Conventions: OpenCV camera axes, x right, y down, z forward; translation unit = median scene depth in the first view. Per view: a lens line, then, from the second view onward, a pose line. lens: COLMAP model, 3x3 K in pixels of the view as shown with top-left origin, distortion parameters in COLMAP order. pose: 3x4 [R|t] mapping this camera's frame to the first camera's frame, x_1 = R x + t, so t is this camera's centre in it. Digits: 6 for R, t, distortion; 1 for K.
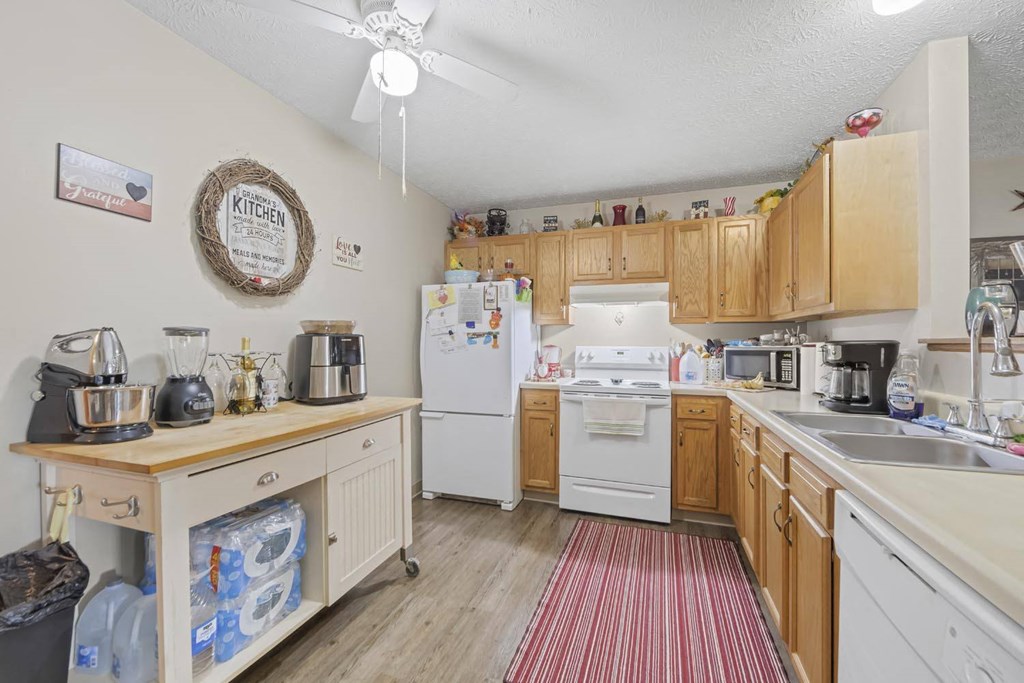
lens RADIAL K [[424.3, 0, 512.0], [0, 424.3, 341.5], [0, 0, 1]] dist [-0.000523, -0.000090]
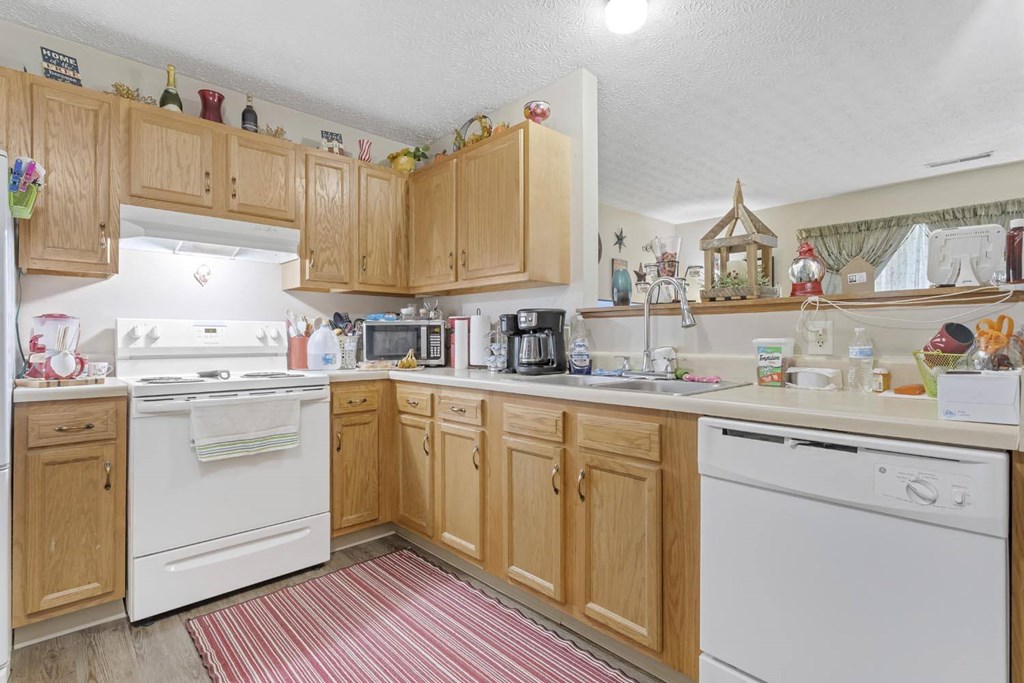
lens RADIAL K [[512.6, 0, 512.0], [0, 512.6, 341.5], [0, 0, 1]] dist [0.001278, 0.000215]
pose [[0.429595, -0.002747, 0.903017, -0.275822], [0.004456, 0.999990, 0.000922, 0.052921], [-0.903011, 0.003628, 0.429603, 0.330035]]
